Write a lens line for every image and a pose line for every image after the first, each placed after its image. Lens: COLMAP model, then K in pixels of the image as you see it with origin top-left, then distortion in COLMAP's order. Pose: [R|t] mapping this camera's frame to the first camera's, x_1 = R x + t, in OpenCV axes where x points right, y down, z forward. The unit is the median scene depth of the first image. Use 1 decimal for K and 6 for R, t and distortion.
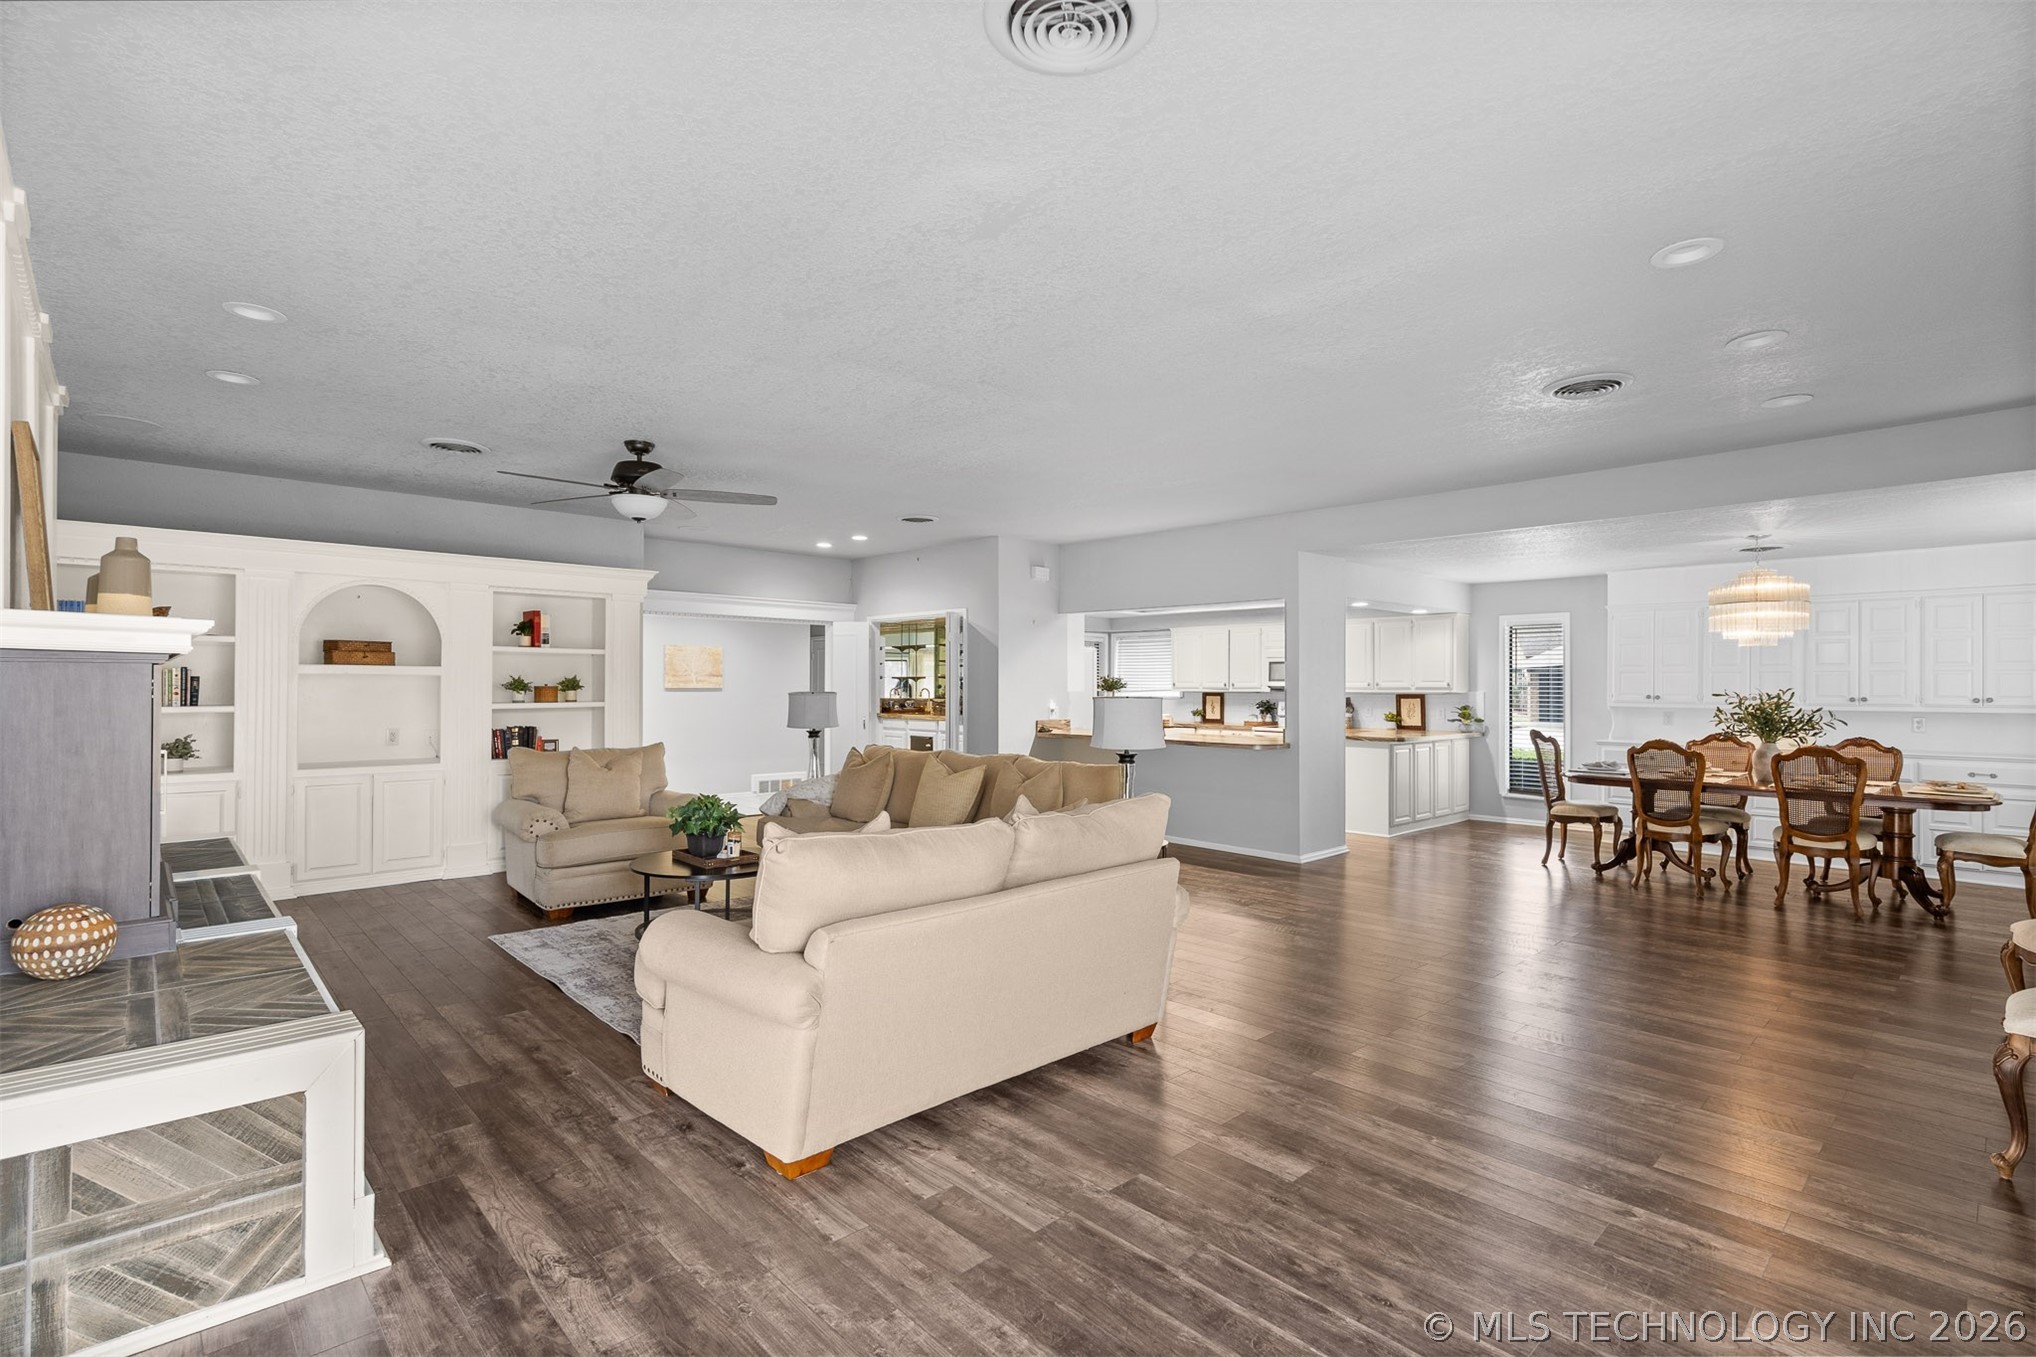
lens RADIAL K [[939.4, 0, 1015.2], [0, 939.4, 685.6], [0, 0, 1]] dist [0.000039, -0.000257]
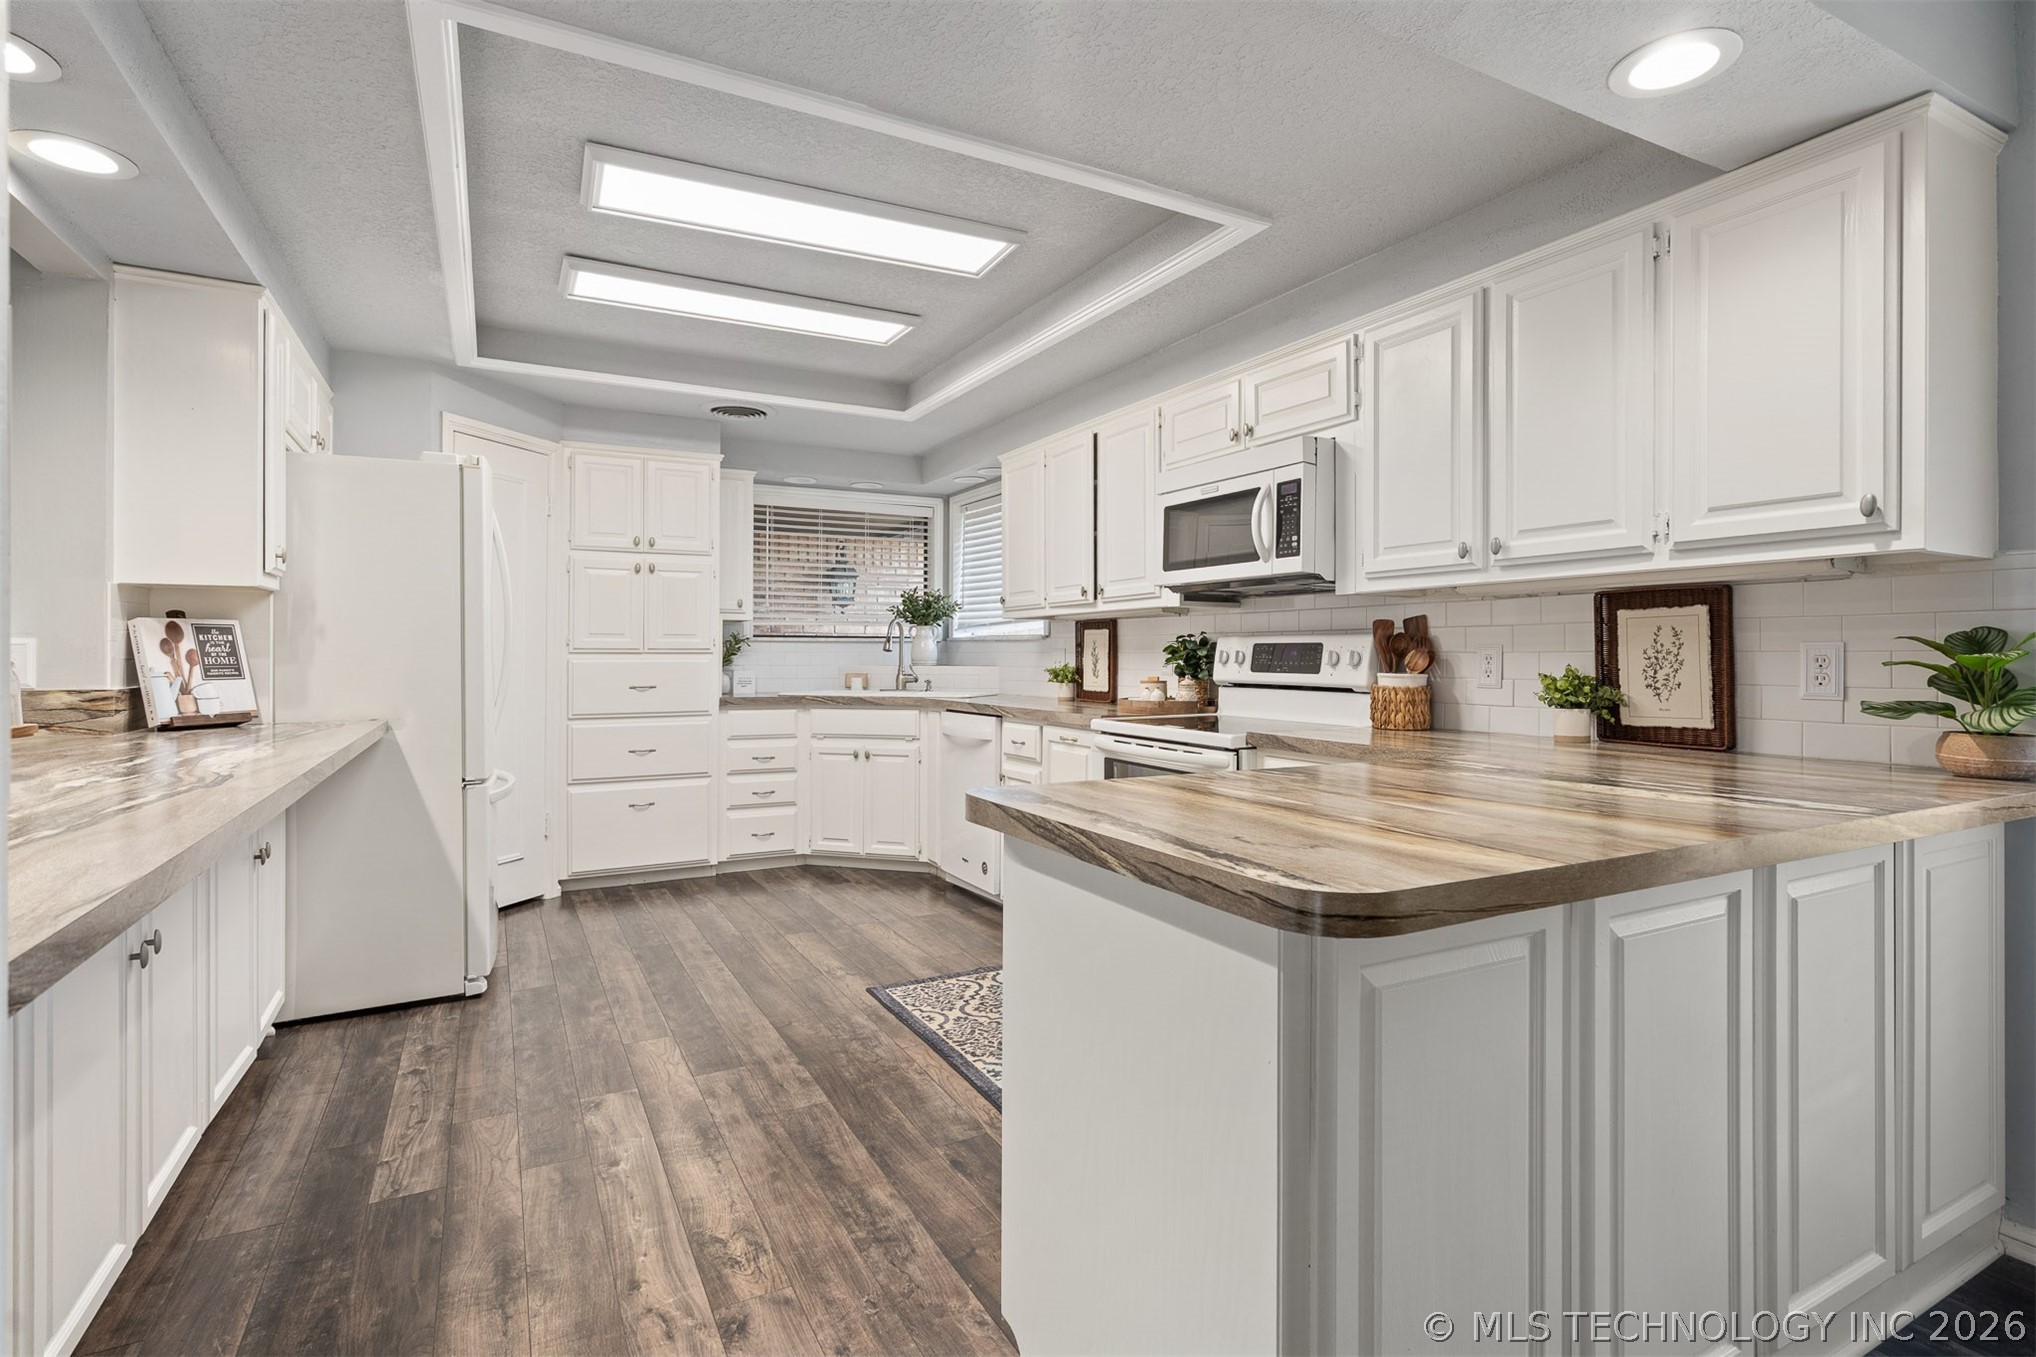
lens RADIAL K [[978.5, 0, 1018.7], [0, 978.5, 657.0], [0, 0, 1]] dist [0.002254, 0.000722]
pose [[0.964627, -0.001856, -0.263614, 0.390632], [0.002841, 0.999990, 0.003355, 0.028854], [0.263605, -0.003985, 0.964623, 0.857512]]
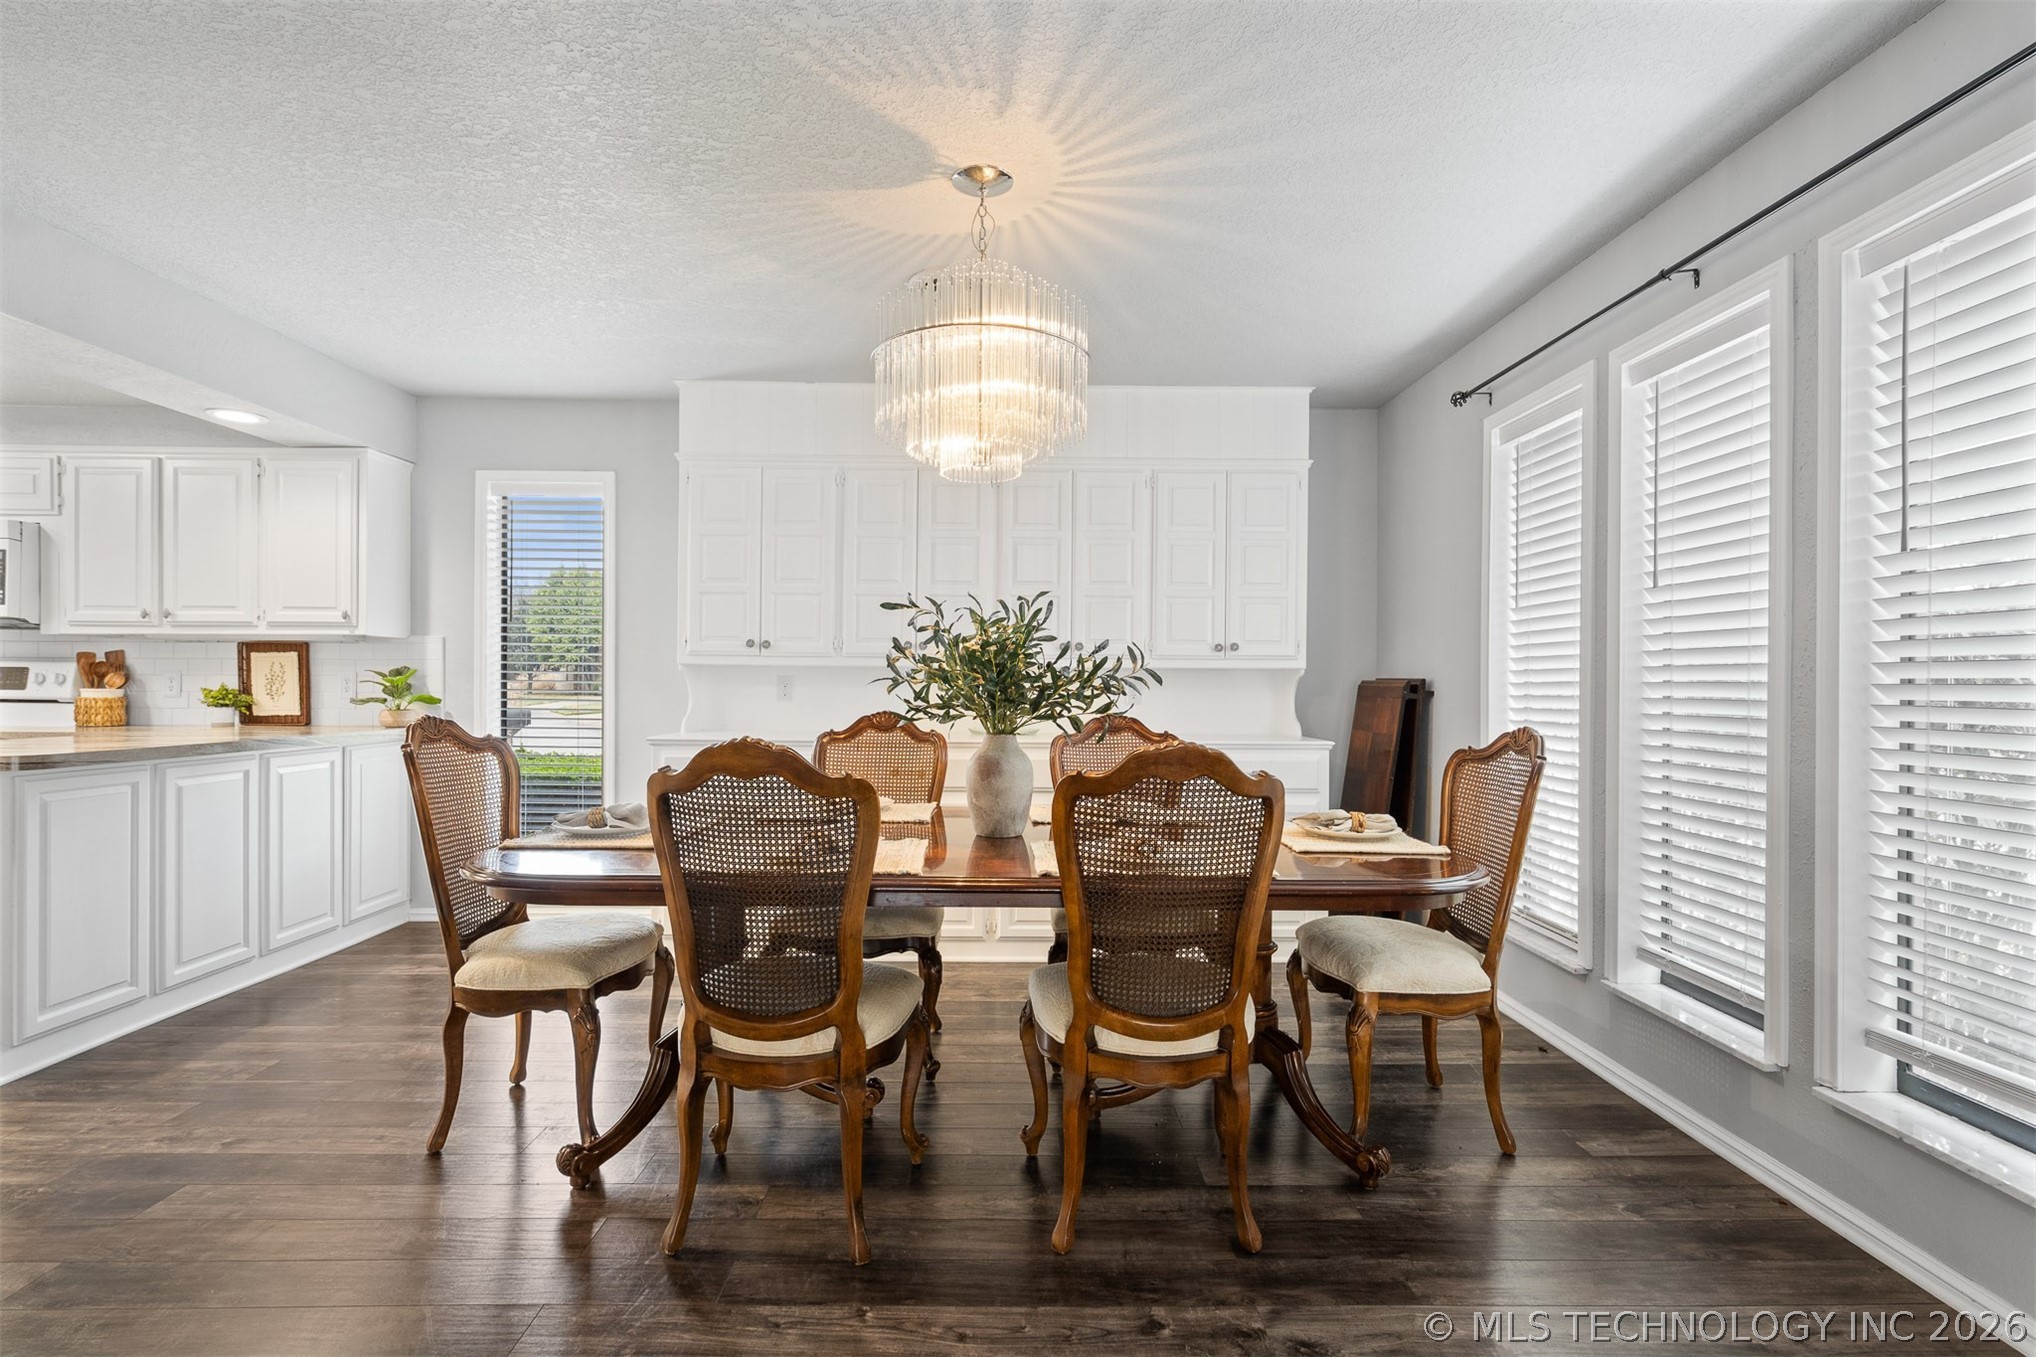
lens RADIAL K [[939.4, 0, 1015.2], [0, 939.4, 685.6], [0, 0, 1]] dist [0.000039, -0.000257]
pose [[0.670241, -0.003741, 0.742134, 0.385511], [-0.005023, 0.999942, 0.009577, 0.027385], [-0.742127, -0.010147, 0.670183, 0.544824]]
